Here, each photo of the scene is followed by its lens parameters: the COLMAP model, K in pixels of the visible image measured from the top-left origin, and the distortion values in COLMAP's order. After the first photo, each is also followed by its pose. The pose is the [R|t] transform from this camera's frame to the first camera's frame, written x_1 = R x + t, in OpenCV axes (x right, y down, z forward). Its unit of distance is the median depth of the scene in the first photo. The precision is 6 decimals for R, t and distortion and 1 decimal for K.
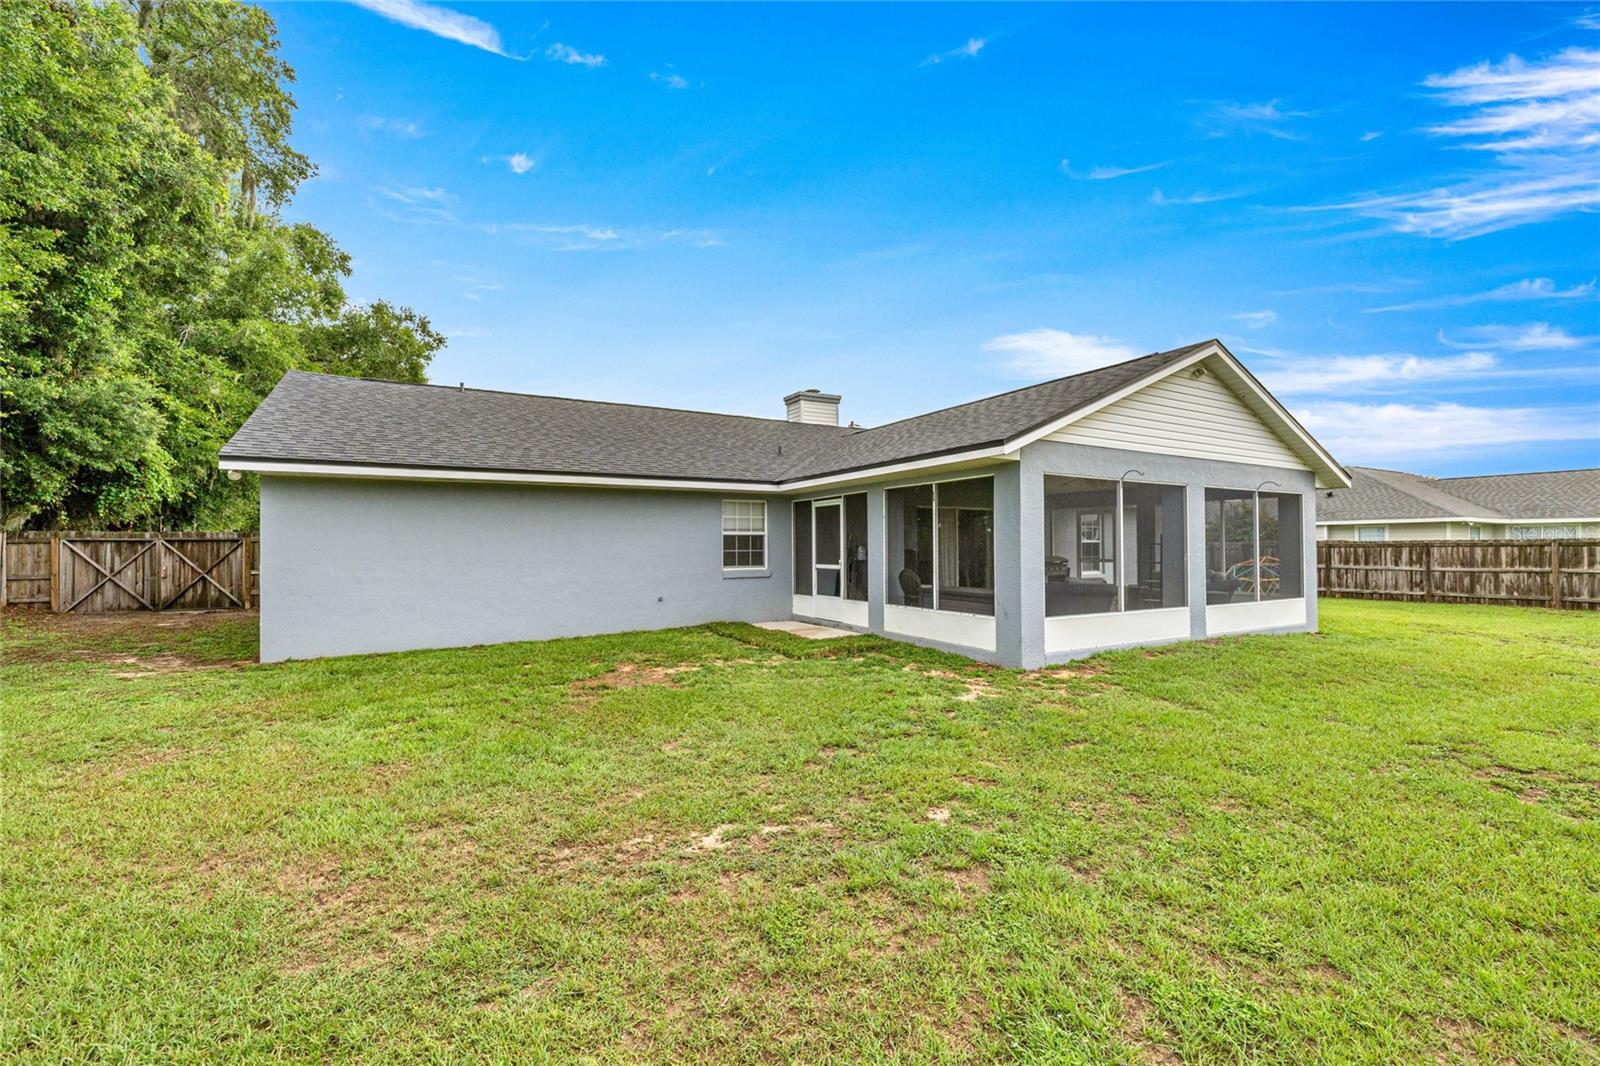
lens RADIAL K [[677.8, 0, 797.1], [0, 677.8, 538.0], [0, 0, 1]] dist [0.003566, -0.000108]
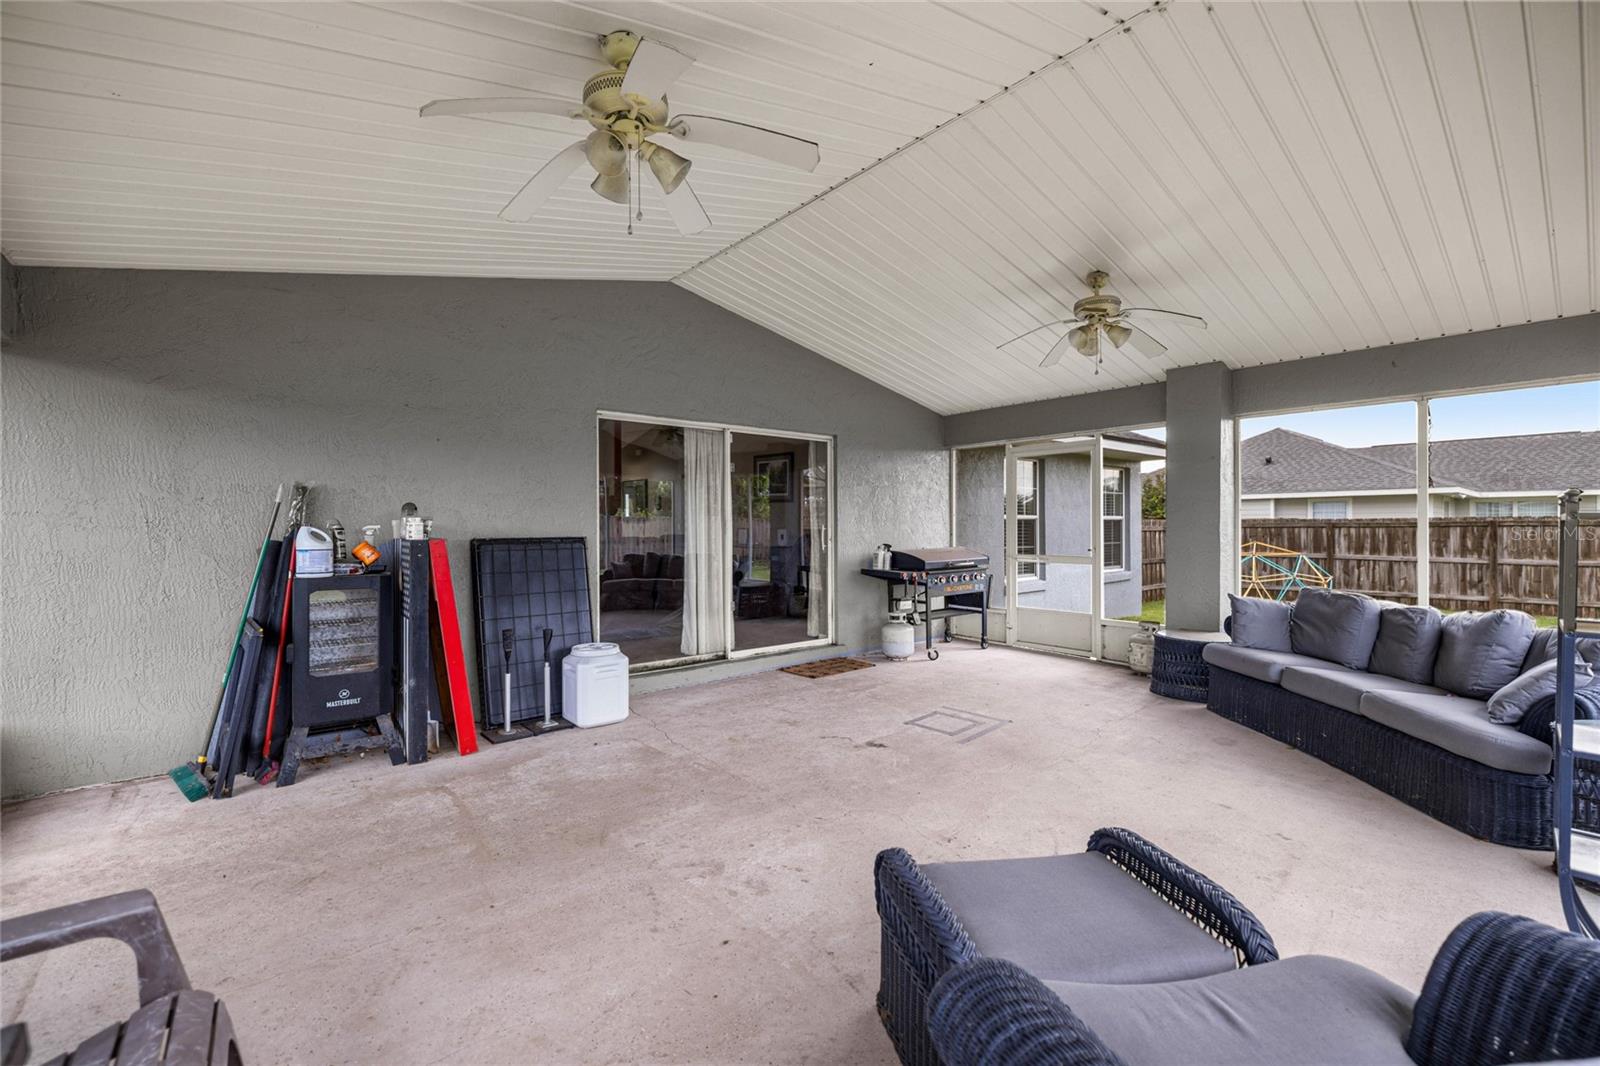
lens RADIAL K [[677.8, 0, 801.7], [0, 677.8, 530.2], [0, 0, 1]] dist [0.003566, -0.000108]
pose [[0.984363, -0.001779, 0.176141, 0.156480], [-0.001428, 0.999836, 0.018078, 0.005093], [-0.176144, -0.018046, 0.984199, 0.451925]]
